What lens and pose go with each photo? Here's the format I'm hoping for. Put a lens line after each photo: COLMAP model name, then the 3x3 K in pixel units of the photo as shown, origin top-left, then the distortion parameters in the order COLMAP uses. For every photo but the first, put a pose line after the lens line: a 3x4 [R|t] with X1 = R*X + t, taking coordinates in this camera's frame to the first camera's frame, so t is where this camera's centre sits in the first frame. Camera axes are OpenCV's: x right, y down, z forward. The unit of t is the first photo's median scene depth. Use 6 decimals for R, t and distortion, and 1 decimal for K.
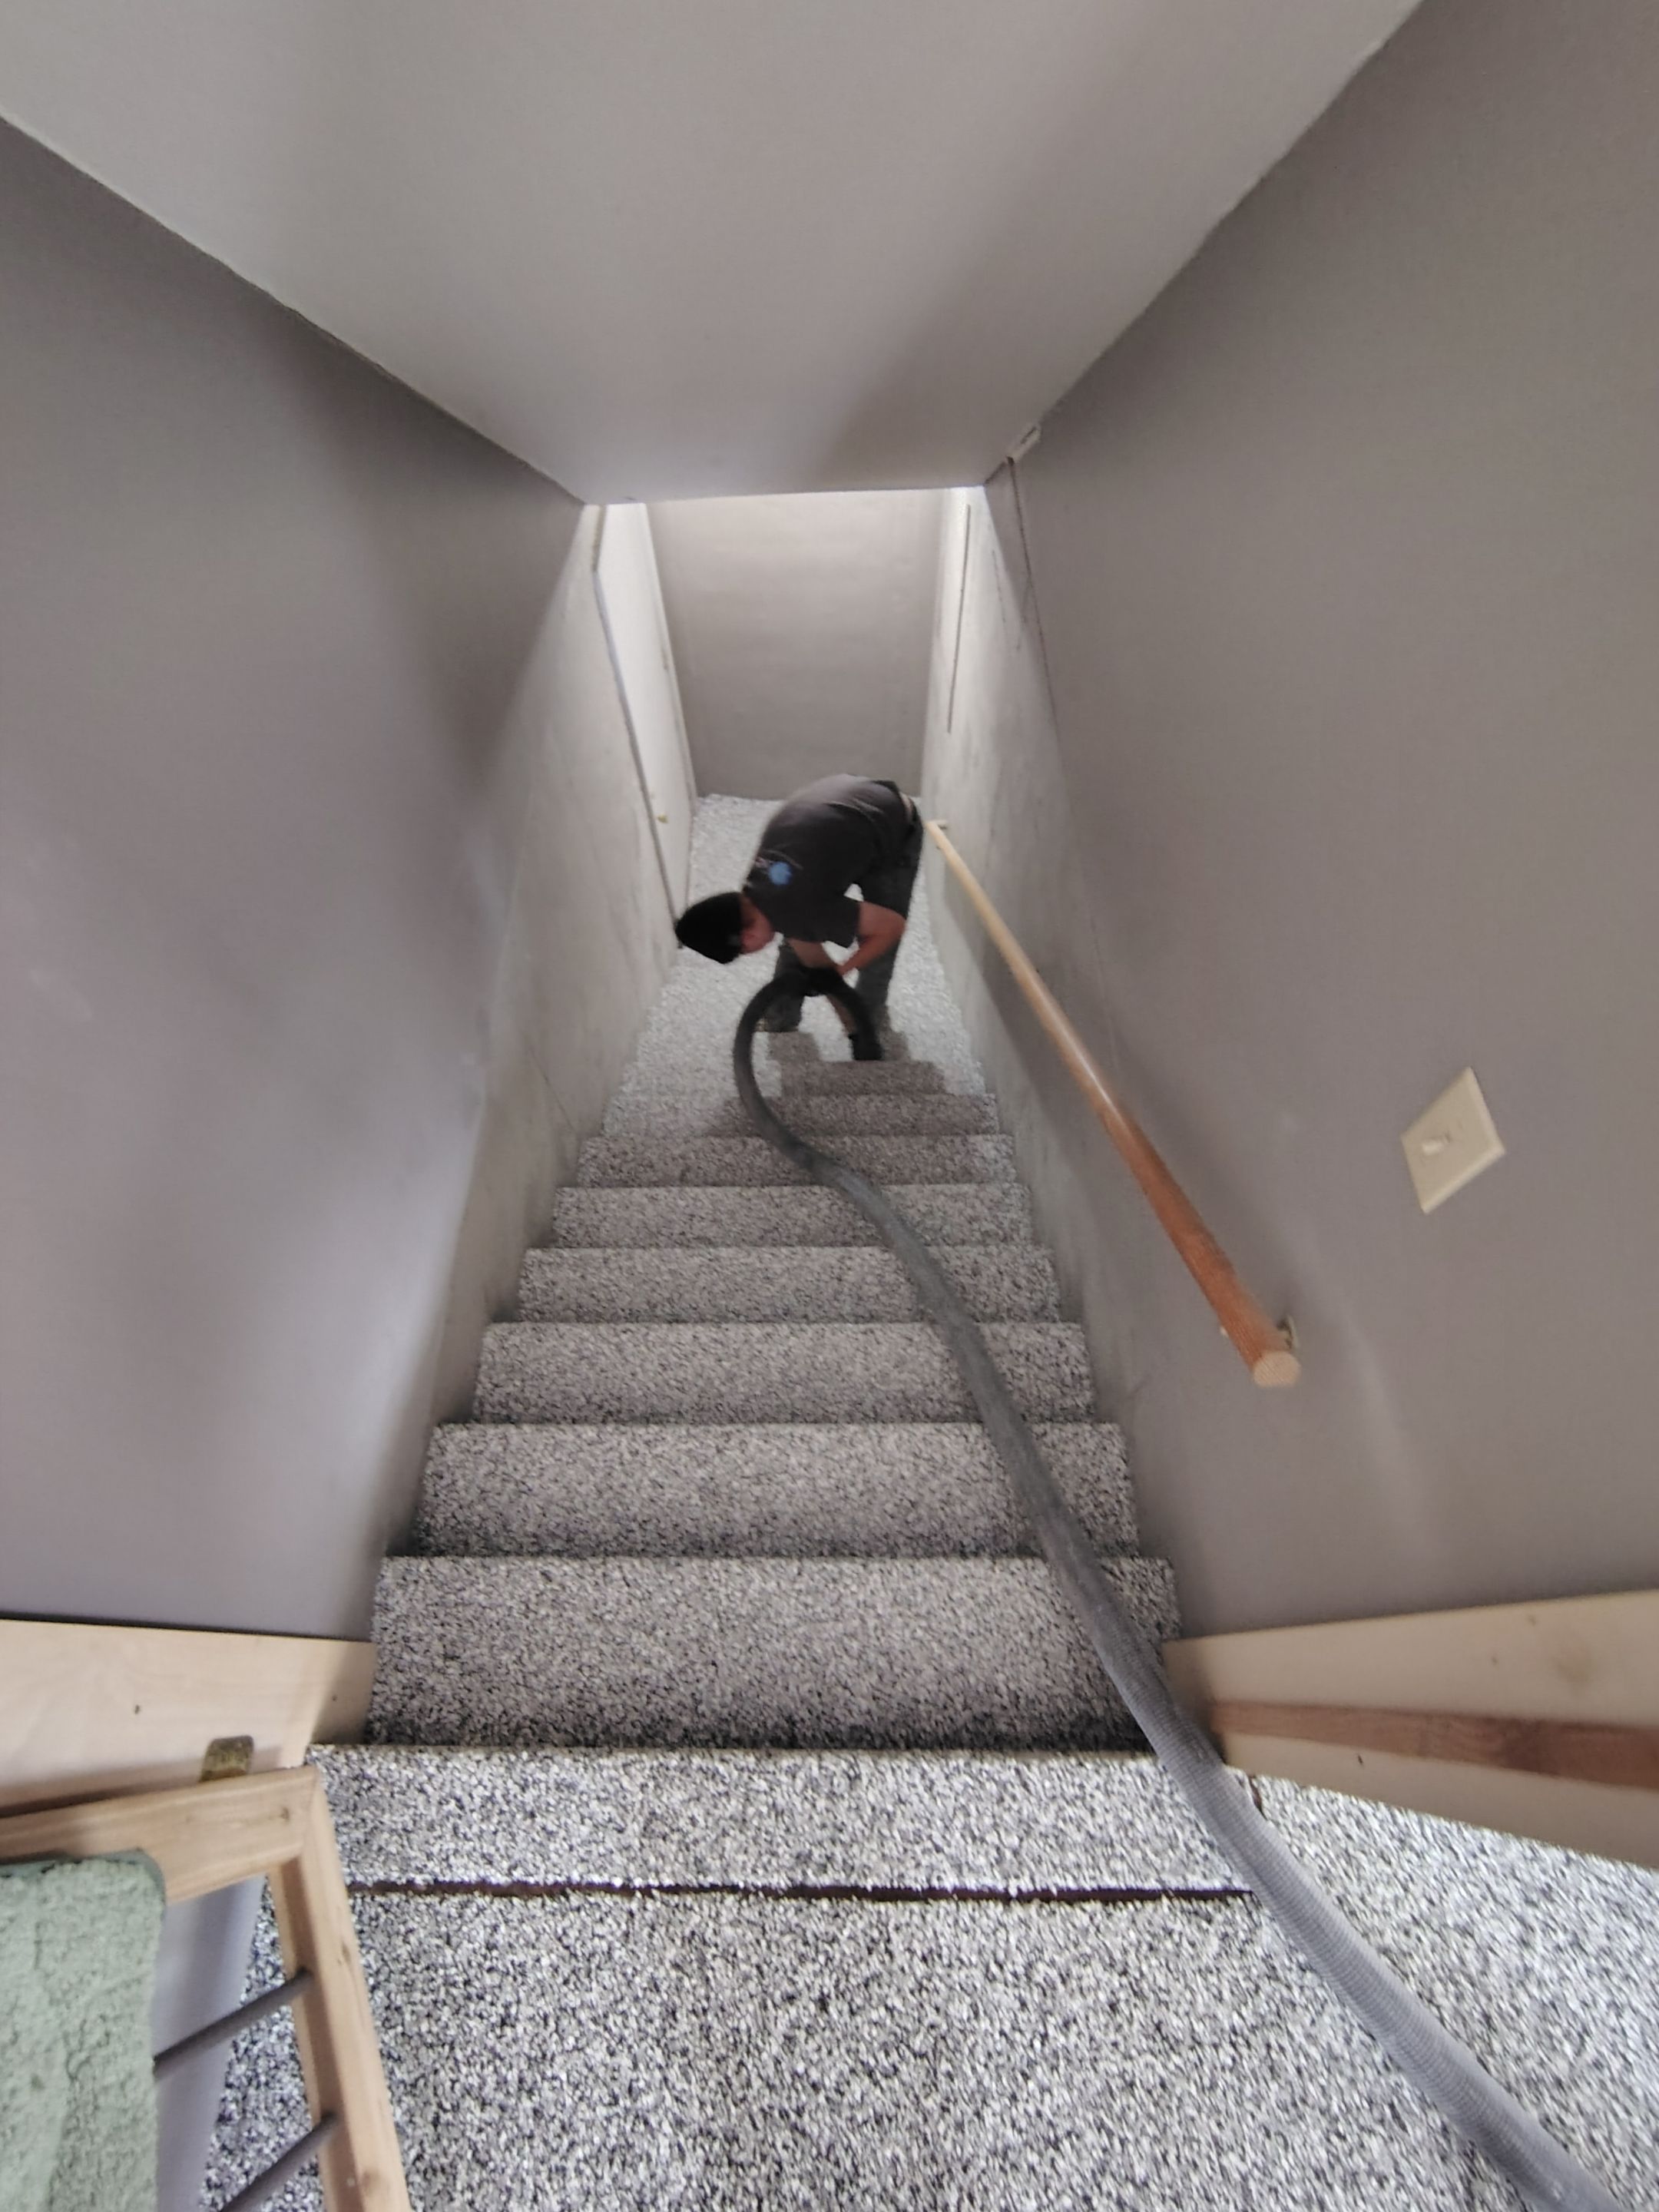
lens RADIAL K [[1028.9, 0, 826.3], [0, 1028.9, 1099.1], [0, 0, 1]] dist [-0.002597, 0.002221]
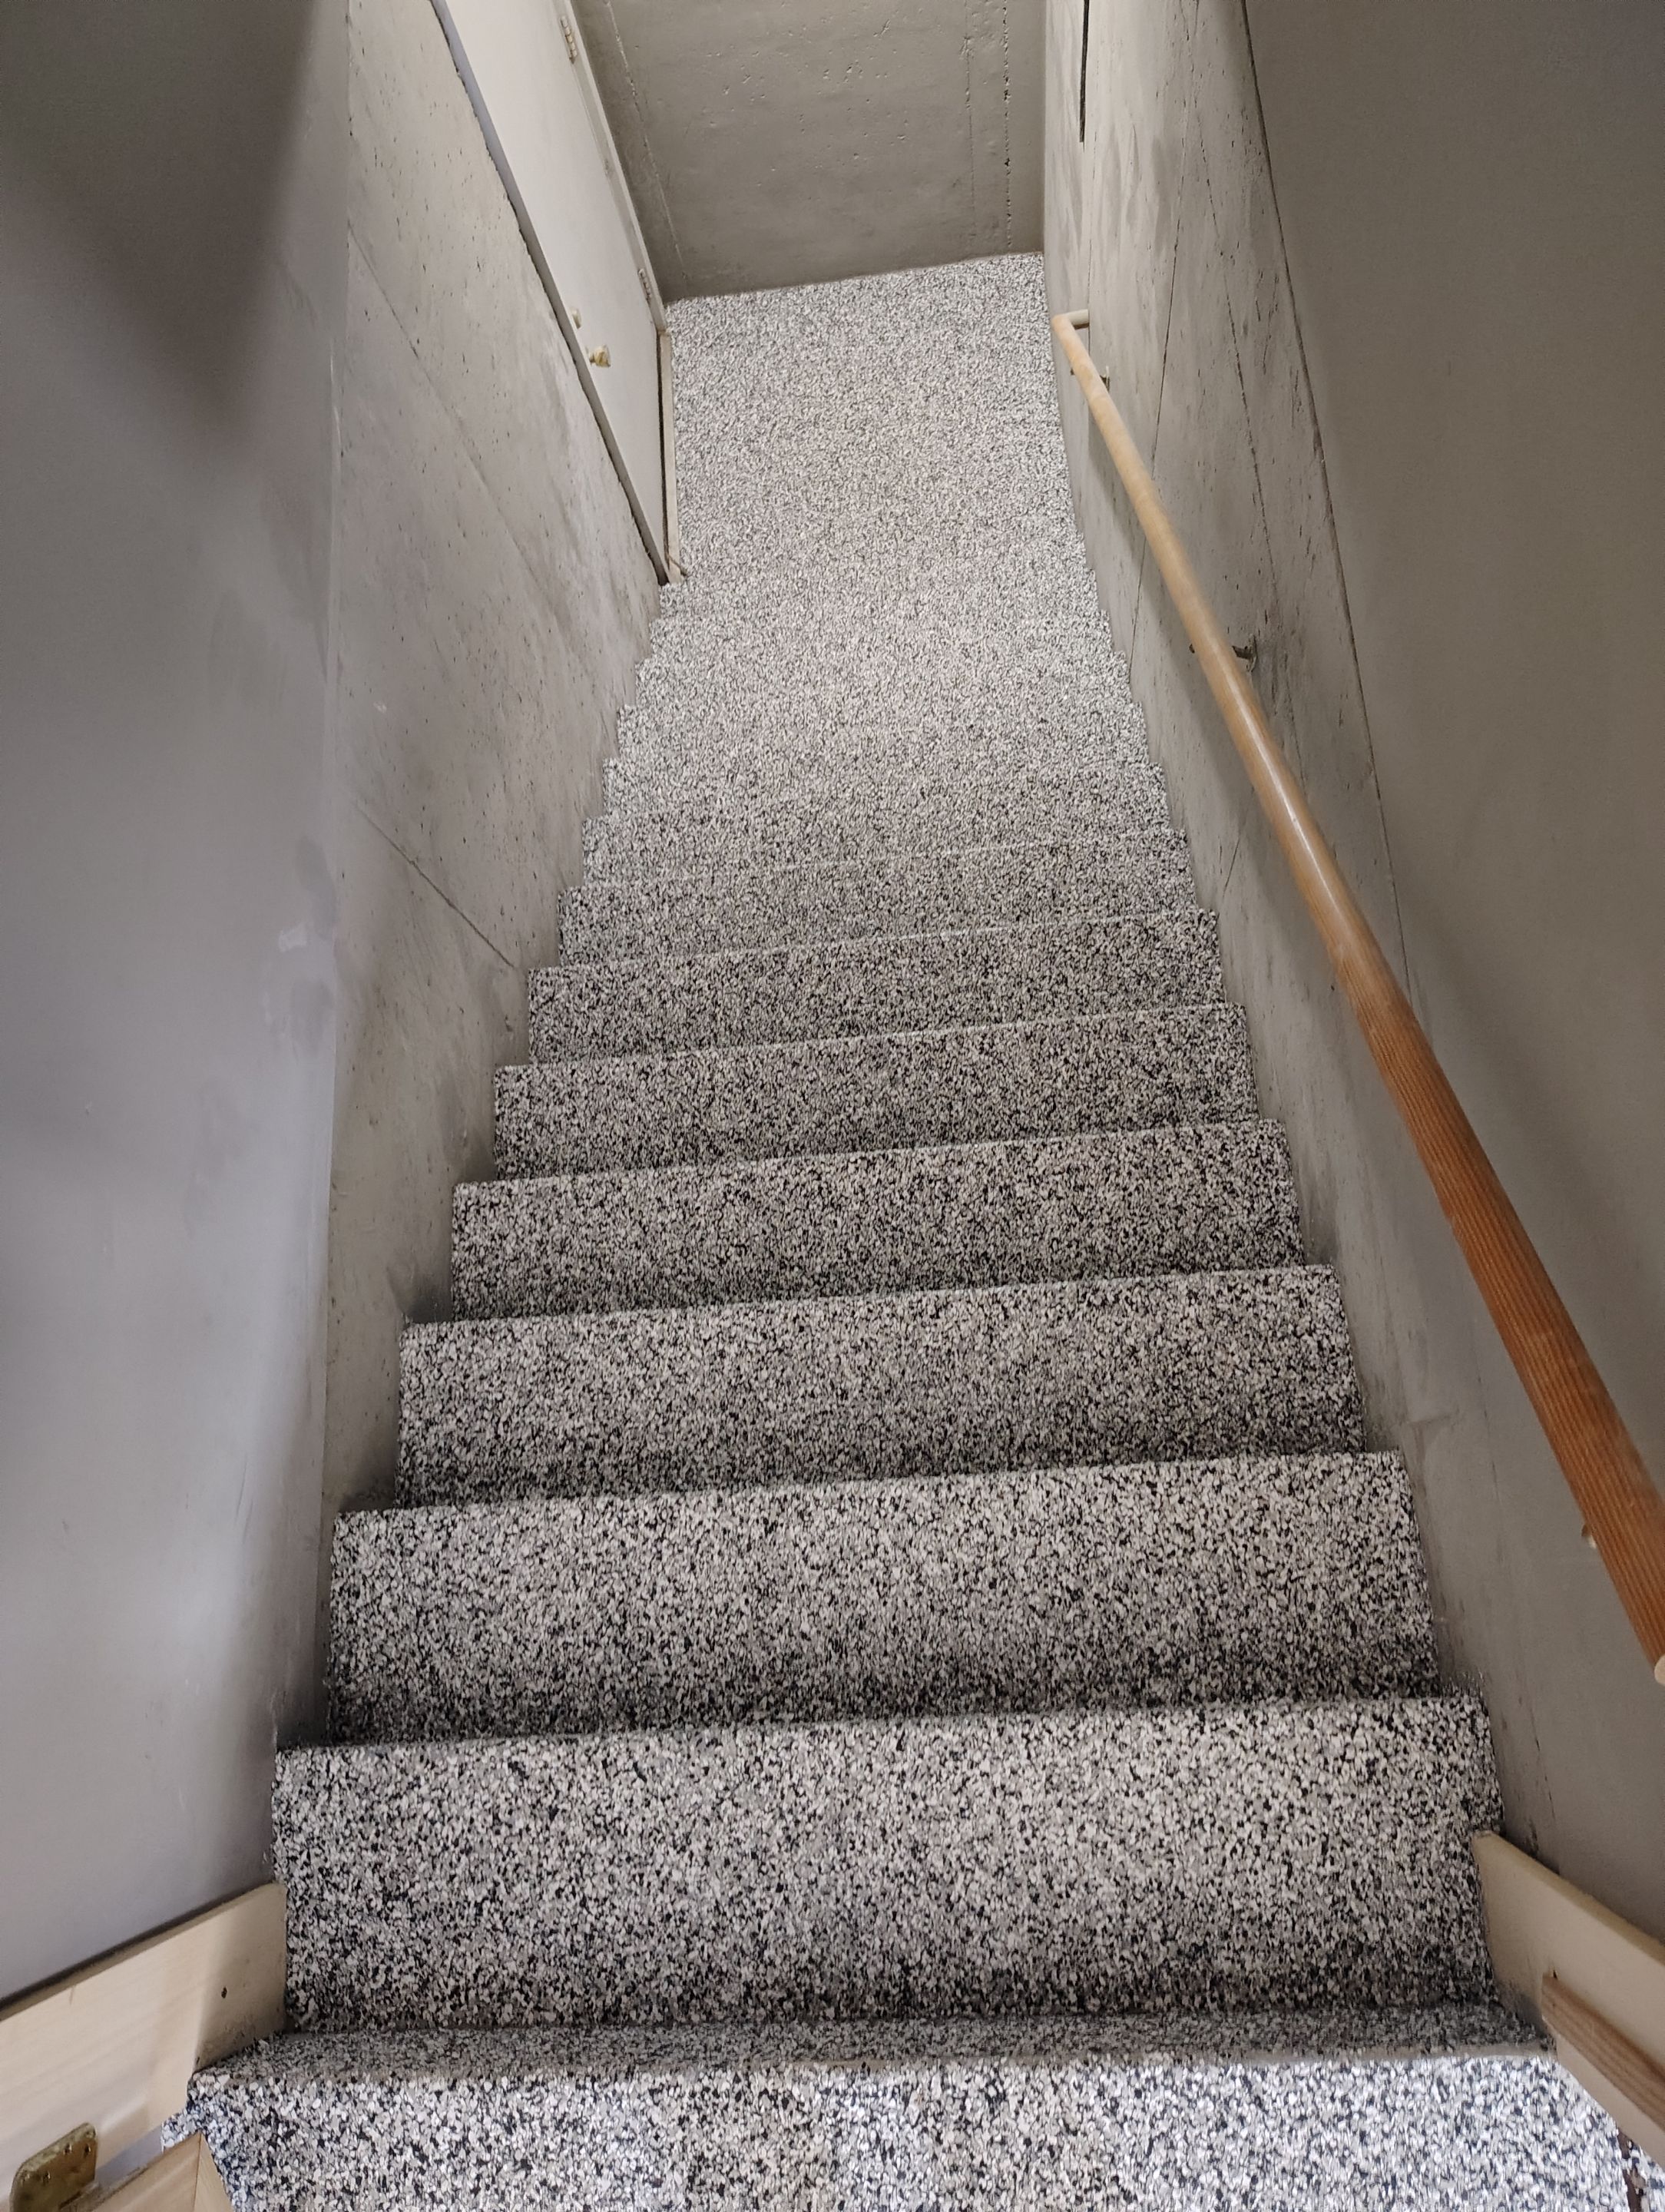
lens RADIAL K [[1502.1, 0, 871.9], [0, 1502.1, 1108.4], [0, 0, 1]] dist [0.052664, -0.055103]
pose [[0.994980, -0.076009, -0.065095, 0.051648], [0.089898, 0.964658, 0.247694, -0.175924], [0.043967, -0.252303, 0.966649, 0.184567]]
